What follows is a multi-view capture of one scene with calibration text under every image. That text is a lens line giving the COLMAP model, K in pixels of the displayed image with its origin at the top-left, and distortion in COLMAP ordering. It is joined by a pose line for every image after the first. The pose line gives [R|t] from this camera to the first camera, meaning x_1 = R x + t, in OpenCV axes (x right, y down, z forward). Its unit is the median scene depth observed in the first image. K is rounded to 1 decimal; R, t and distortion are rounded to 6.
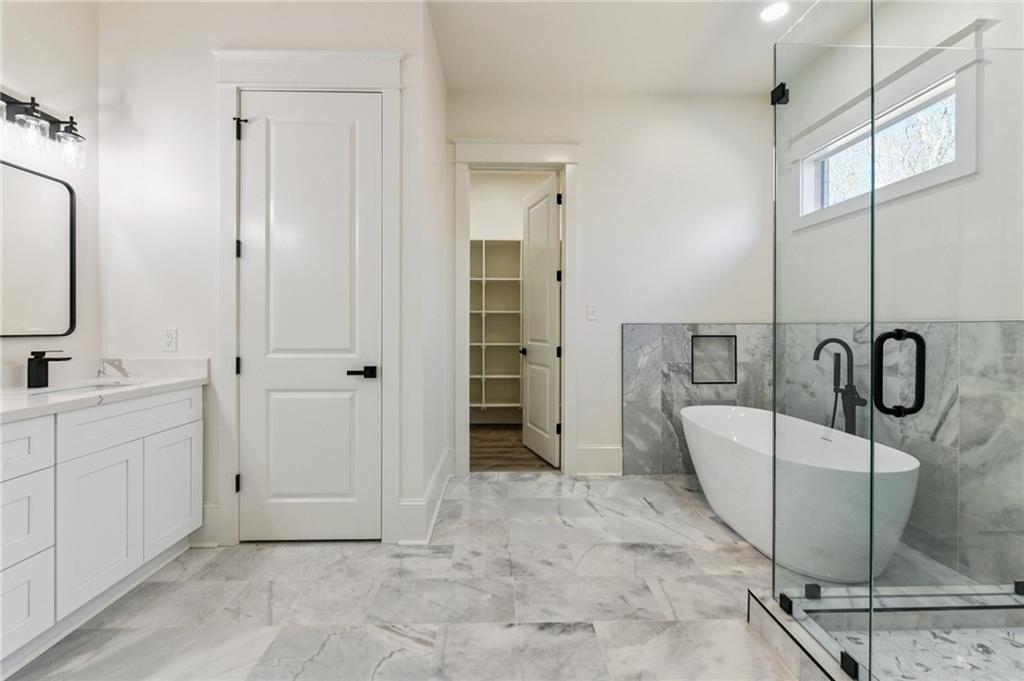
lens RADIAL K [[434.7, 0, 510.5], [0, 434.7, 328.6], [0, 0, 1]] dist [-0.001465, -0.000793]
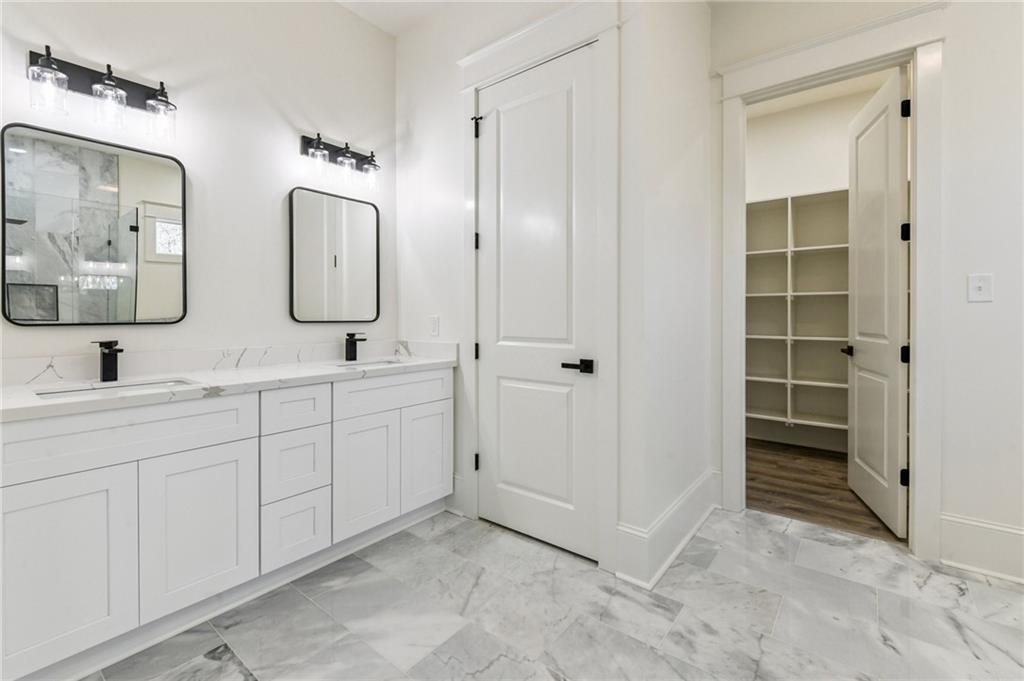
lens RADIAL K [[451.8, 0, 510.6], [0, 451.8, 317.6], [0, 0, 1]] dist [0.001317, -0.001105]
pose [[0.763341, 0.002361, -0.645991, 0.147505], [-0.000998, 0.999996, 0.002476, 0.000328], [0.645995, -0.001245, 0.763341, 0.211296]]
